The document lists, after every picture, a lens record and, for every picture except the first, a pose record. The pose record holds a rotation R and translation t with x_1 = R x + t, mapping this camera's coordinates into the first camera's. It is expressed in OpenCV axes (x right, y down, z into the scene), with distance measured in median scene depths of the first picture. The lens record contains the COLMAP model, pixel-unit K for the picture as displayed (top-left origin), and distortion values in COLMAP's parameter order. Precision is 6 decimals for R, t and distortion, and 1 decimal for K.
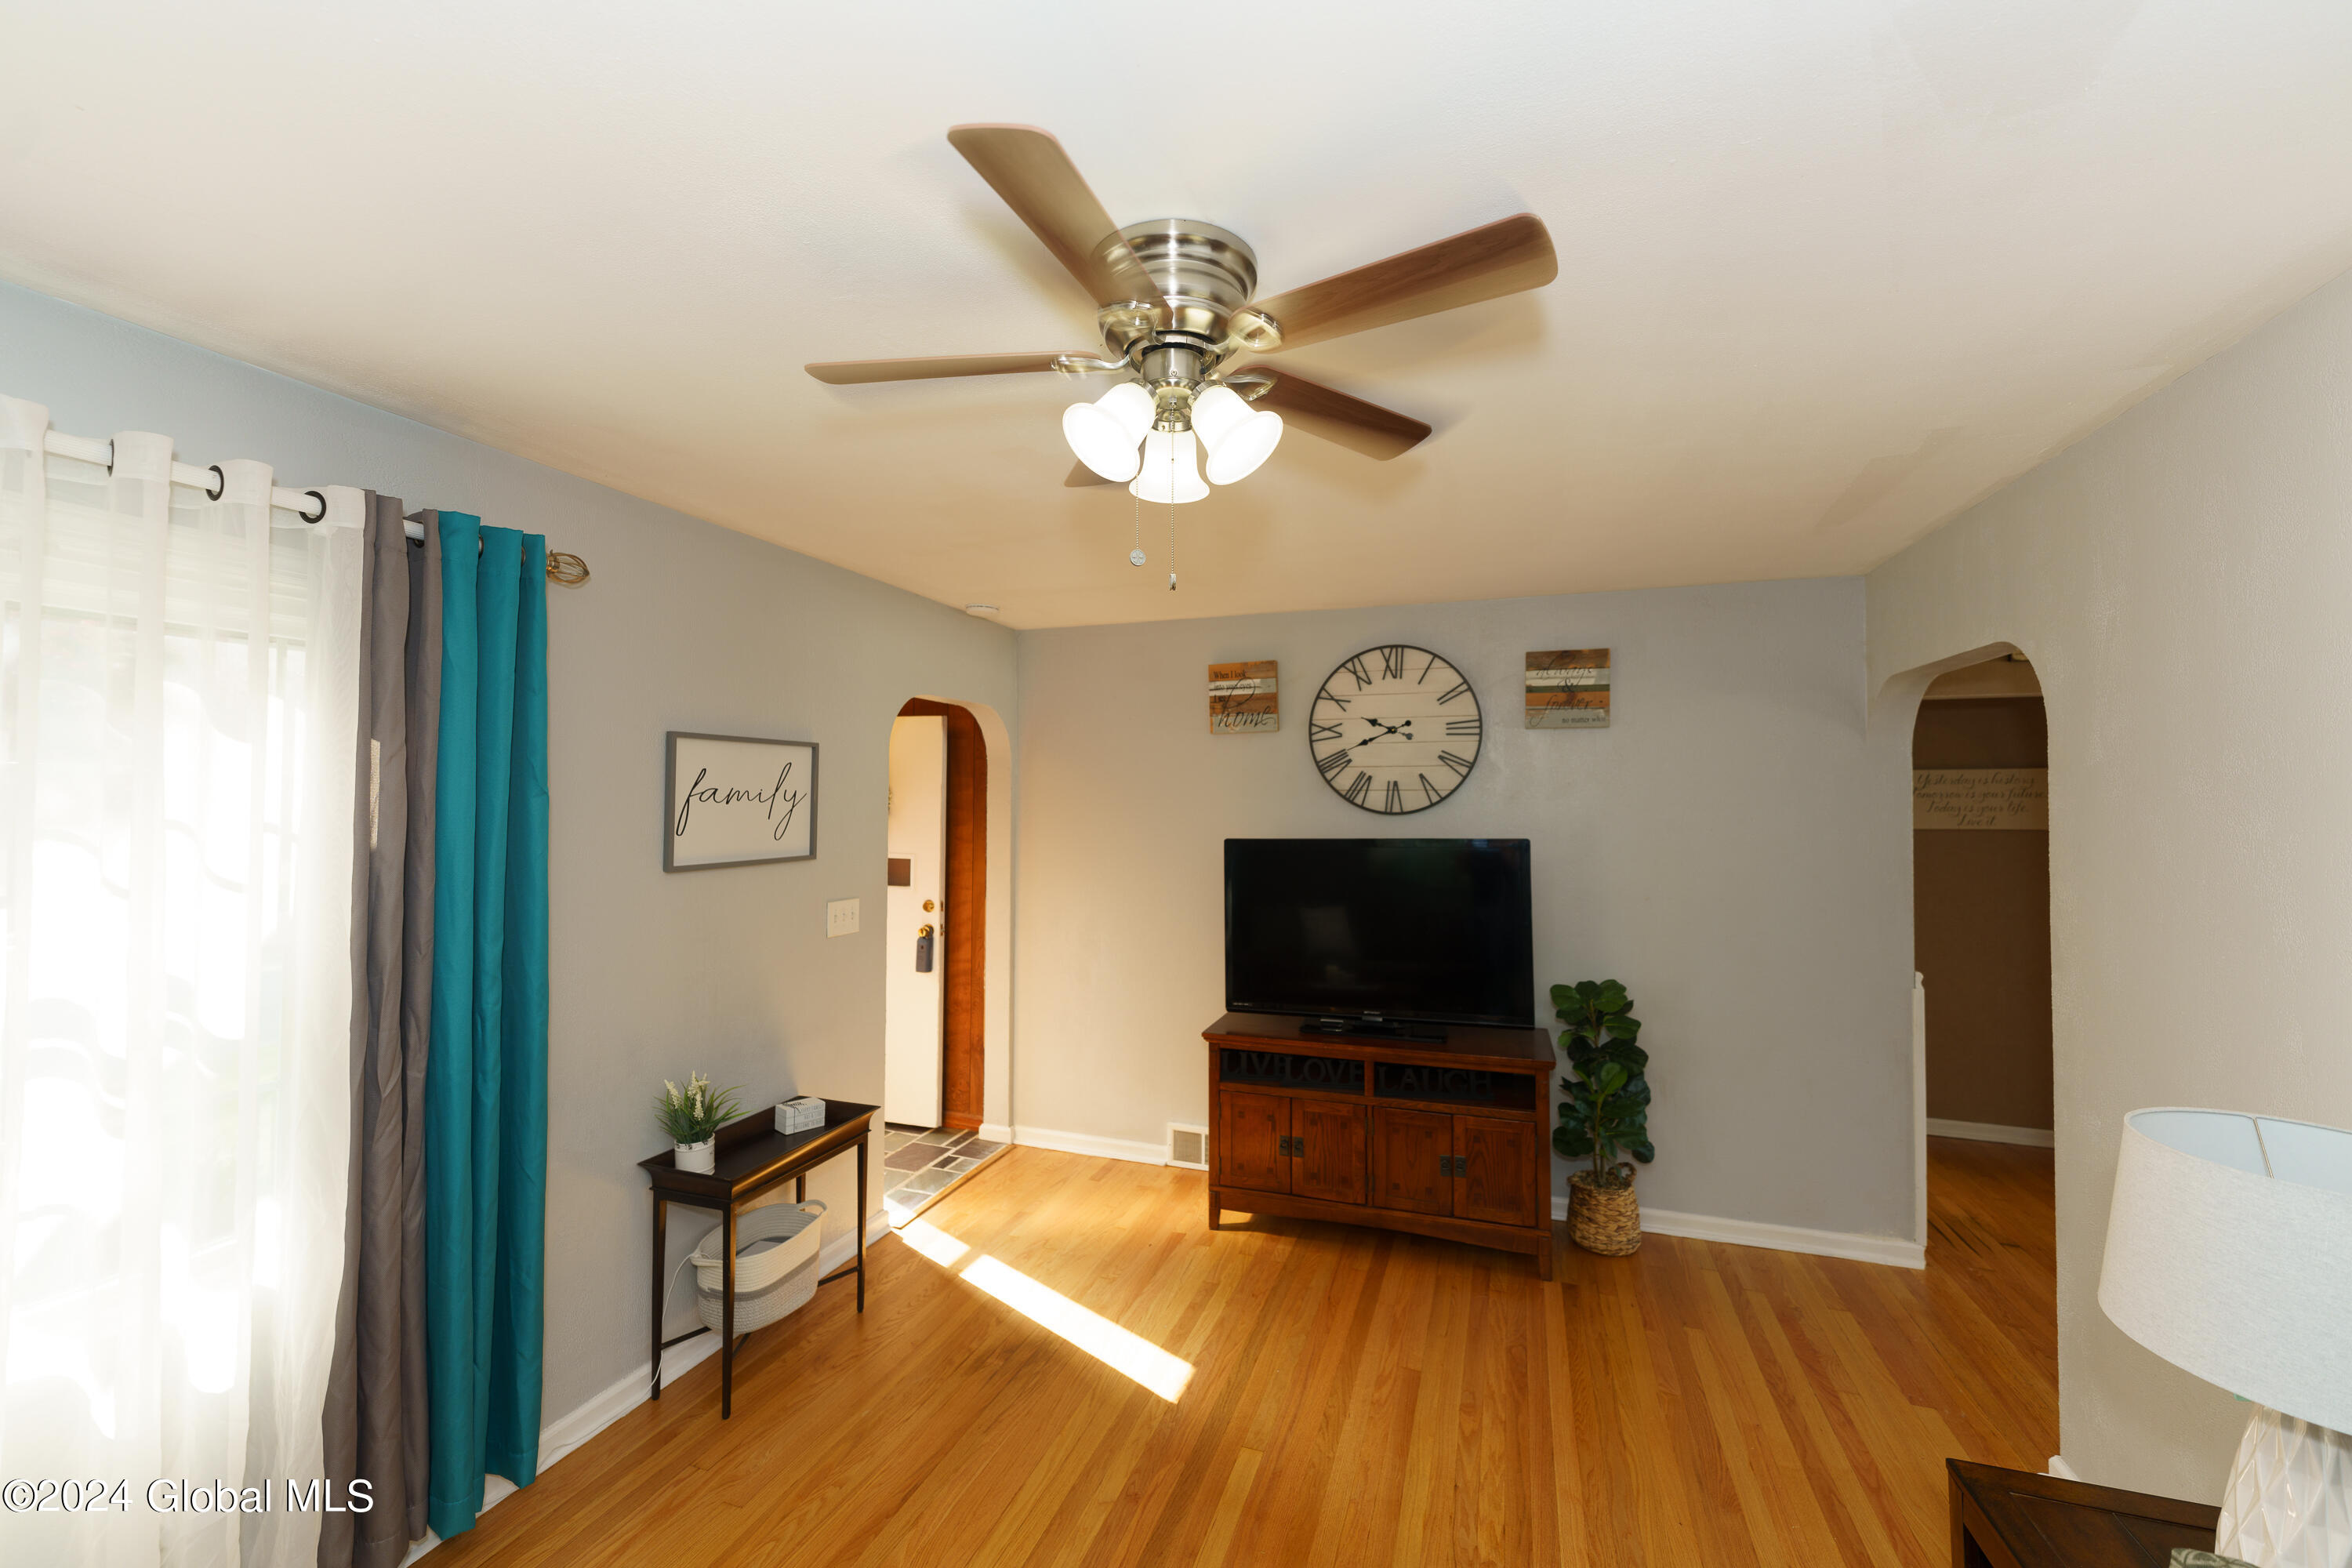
lens RADIAL K [[939.0, 0, 1168.6], [0, 939.0, 780.9], [0, 0, 1]] dist [0.001147, 0.000218]
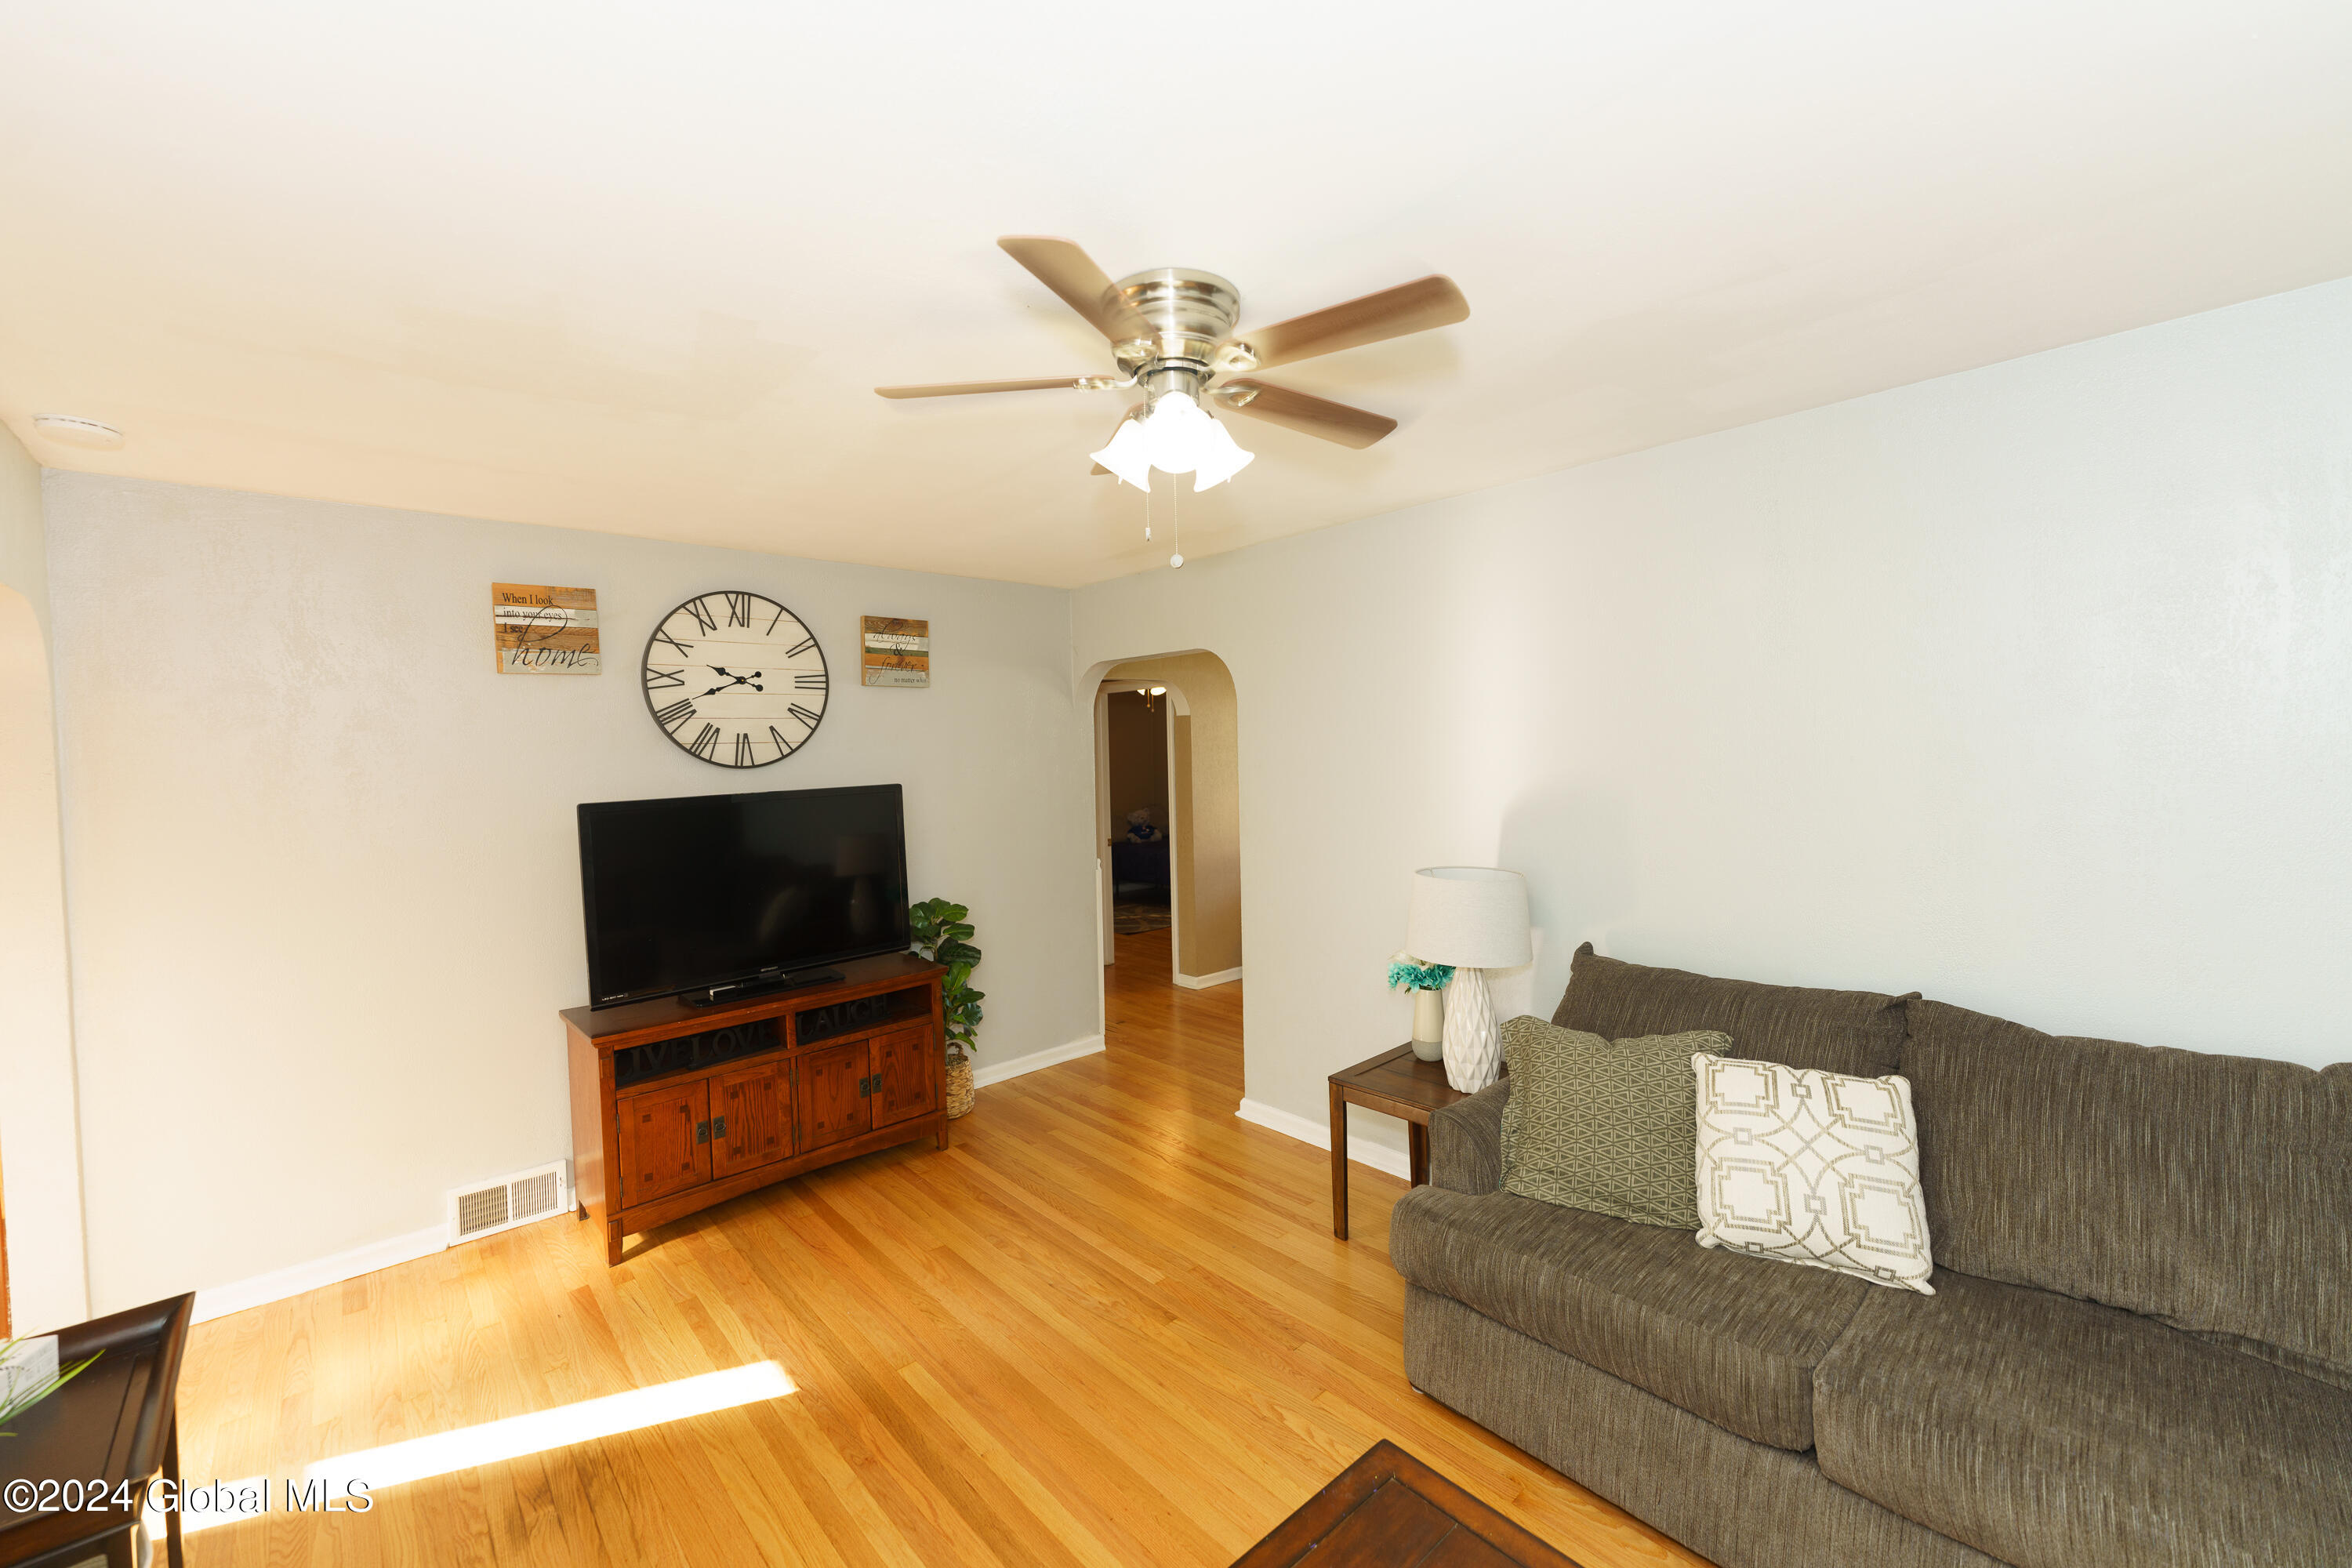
lens RADIAL K [[939.0, 0, 1173.0], [0, 939.0, 785.5], [0, 0, 1]] dist [0.001147, 0.000218]
pose [[0.468002, -0.048113, 0.882417, -0.449108], [0.007651, 0.998700, 0.050395, 0.009042], [-0.883694, -0.016833, 0.467762, 0.172879]]
